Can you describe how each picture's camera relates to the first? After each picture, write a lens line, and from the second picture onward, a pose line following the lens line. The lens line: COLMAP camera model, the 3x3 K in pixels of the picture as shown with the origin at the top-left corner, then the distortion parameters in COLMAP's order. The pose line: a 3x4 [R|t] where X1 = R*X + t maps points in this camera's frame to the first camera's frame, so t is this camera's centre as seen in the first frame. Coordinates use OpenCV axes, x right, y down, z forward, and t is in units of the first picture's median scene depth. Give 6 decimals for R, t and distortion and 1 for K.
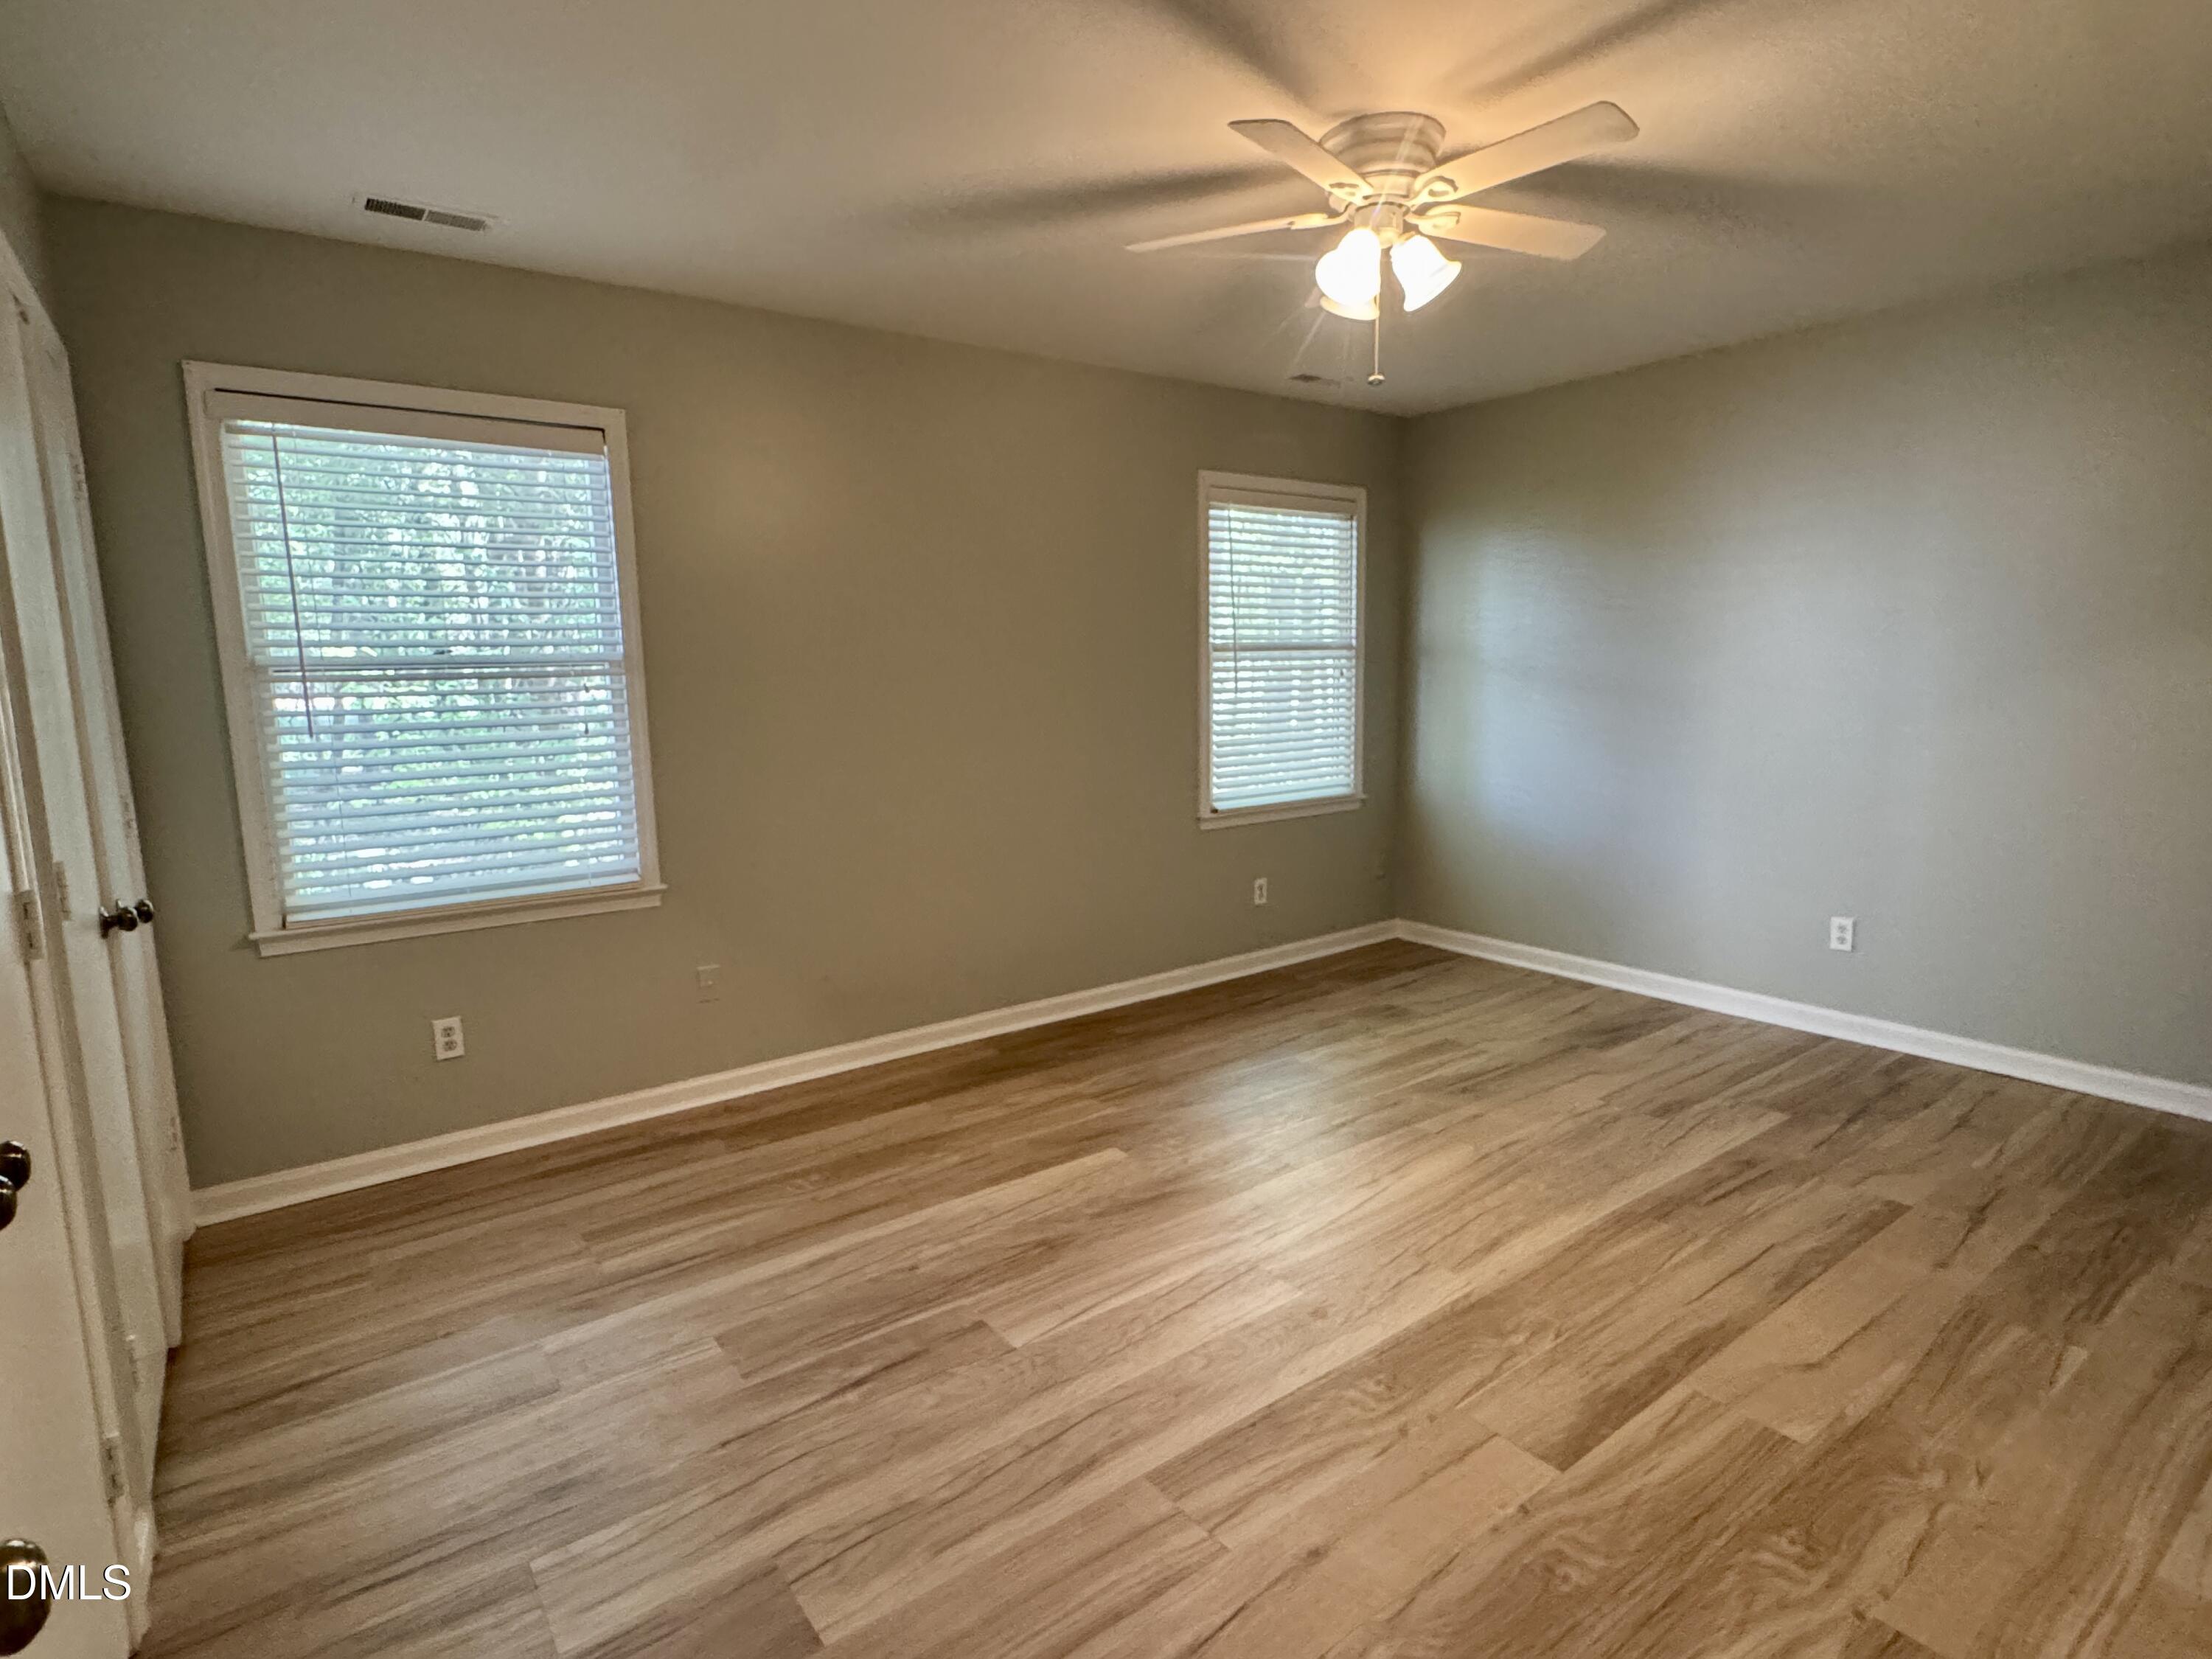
lens RADIAL K [[1152.5, 0, 1093.8], [0, 1152.5, 824.1], [0, 0, 1]] dist [-0.003837, -0.000396]
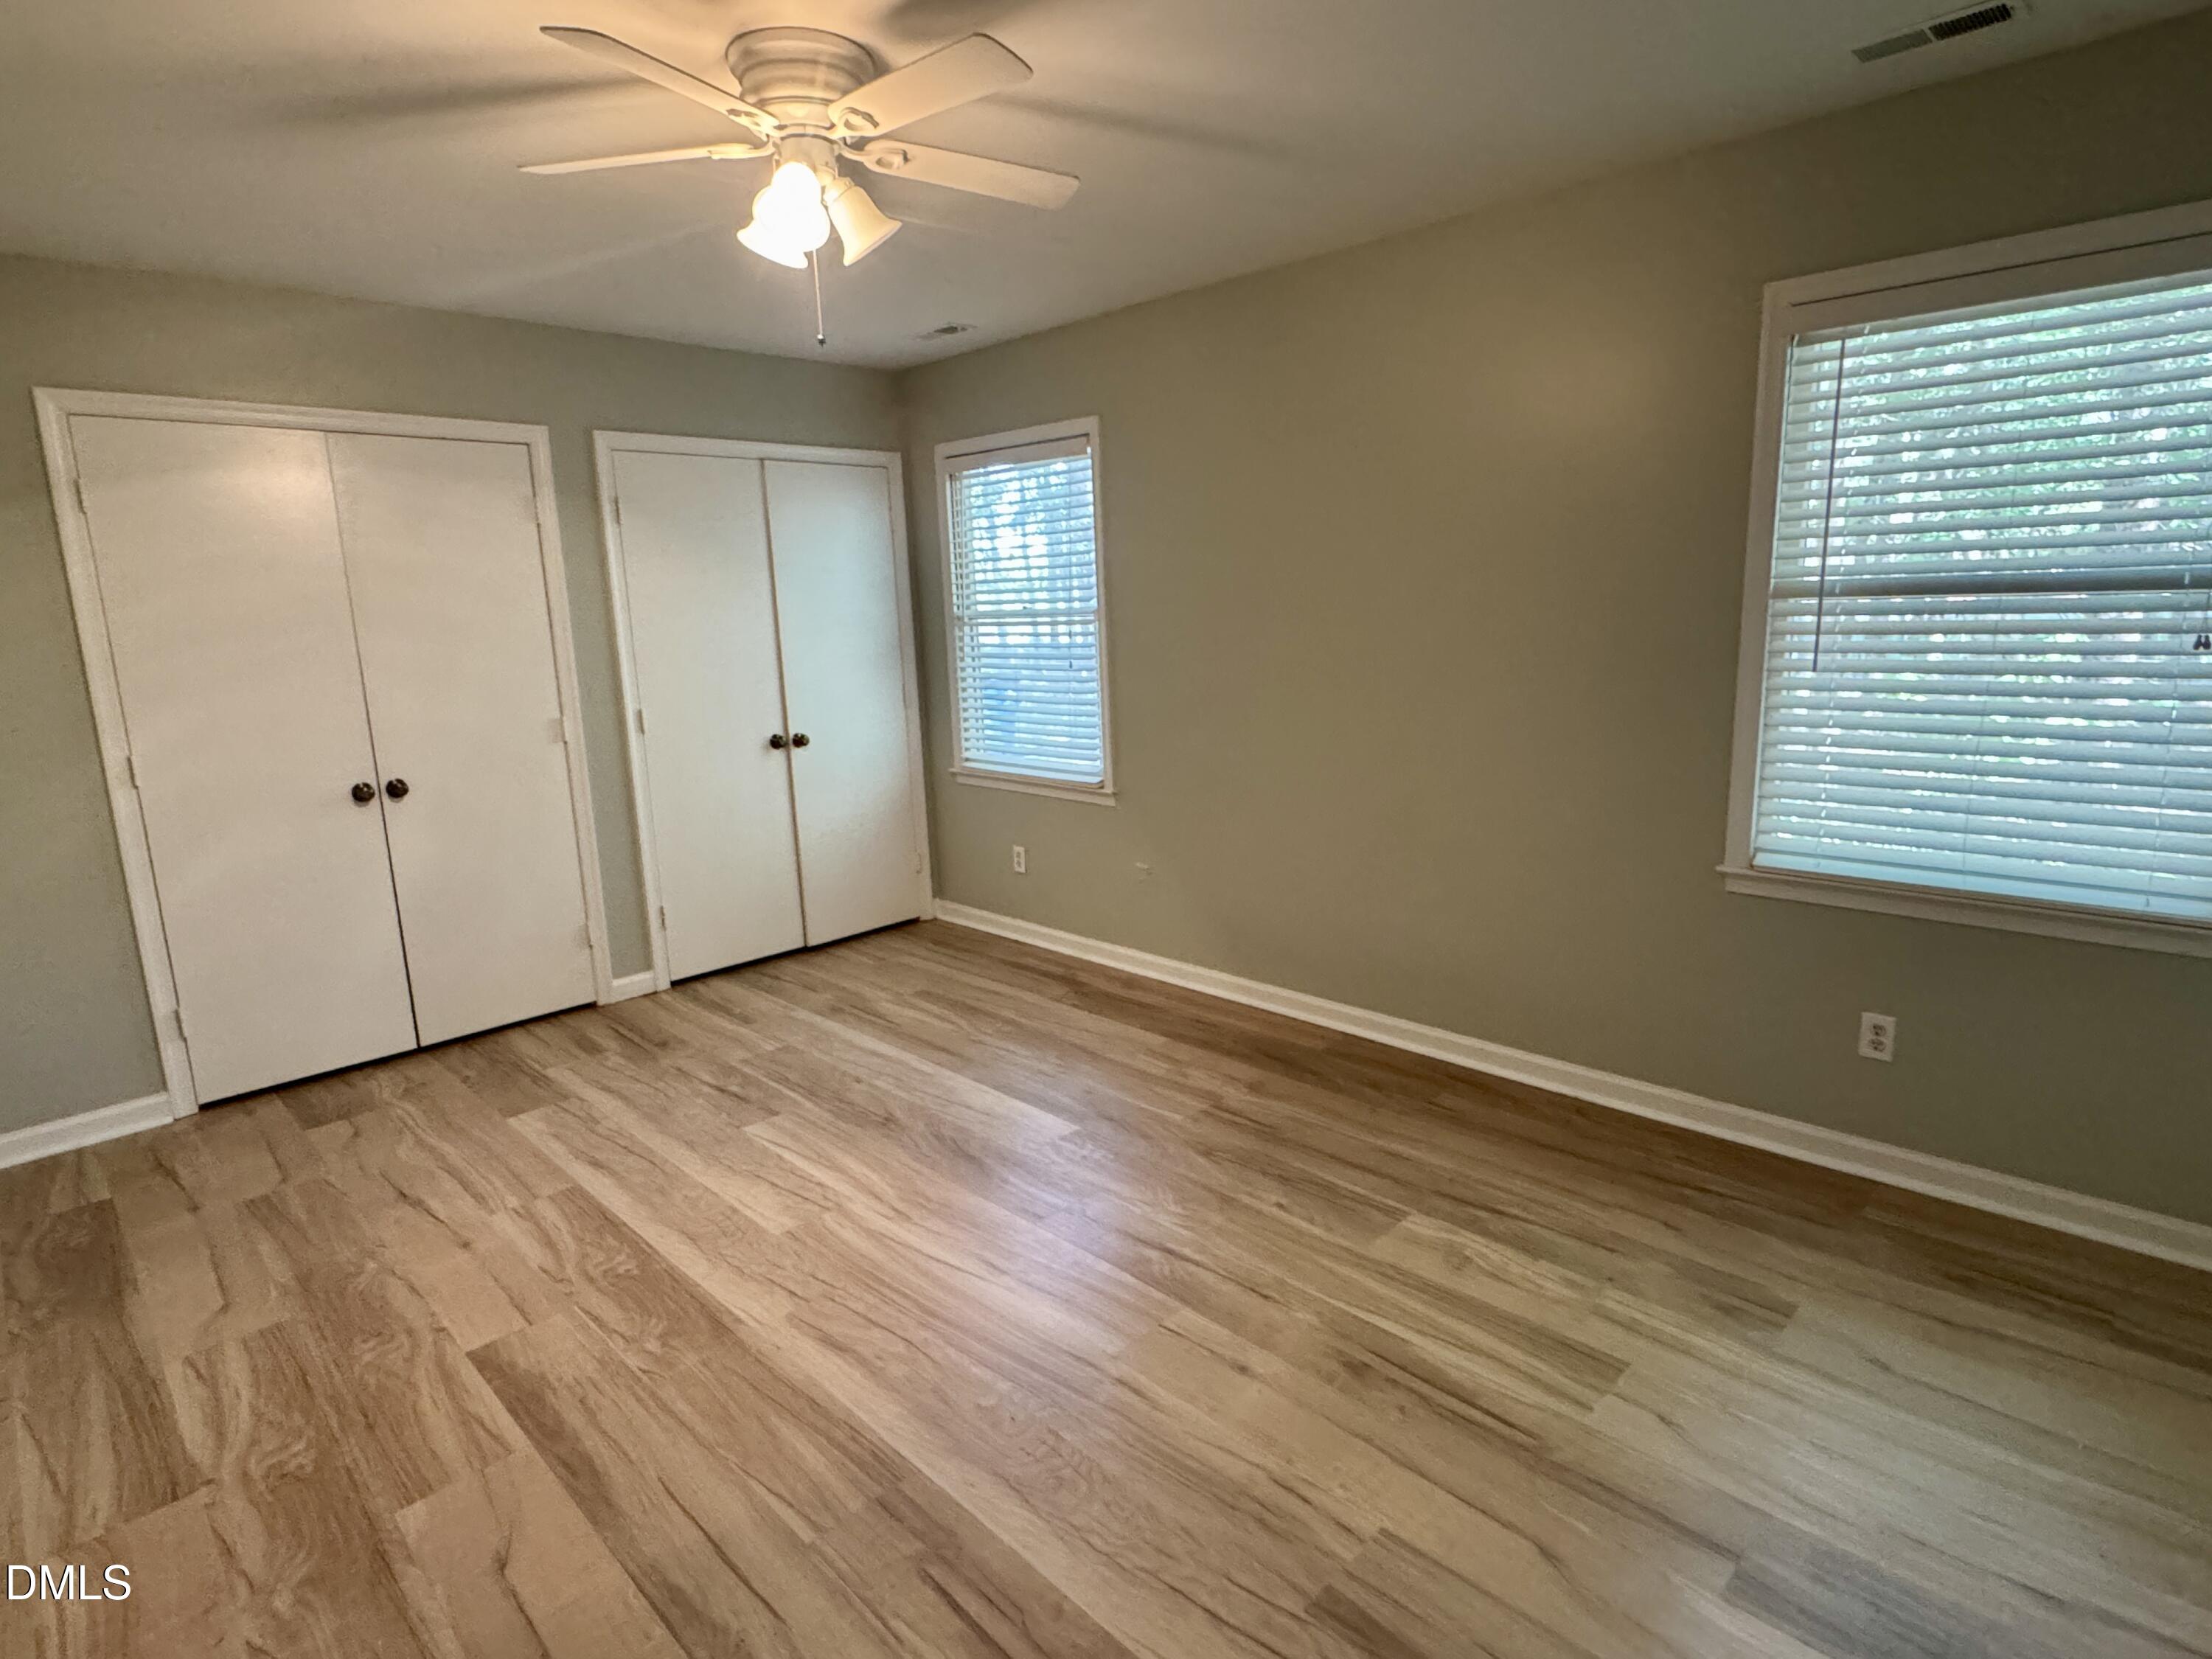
lens RADIAL K [[1152.5, 0, 1110.4], [0, 1152.5, 817.7], [0, 0, 1]] dist [-0.003837, -0.000396]
pose [[0.153202, 0.199034, -0.967944, 1.096557], [-0.107617, 0.977041, 0.183871, -0.192509], [0.982318, 0.075998, 0.171104, 0.993810]]
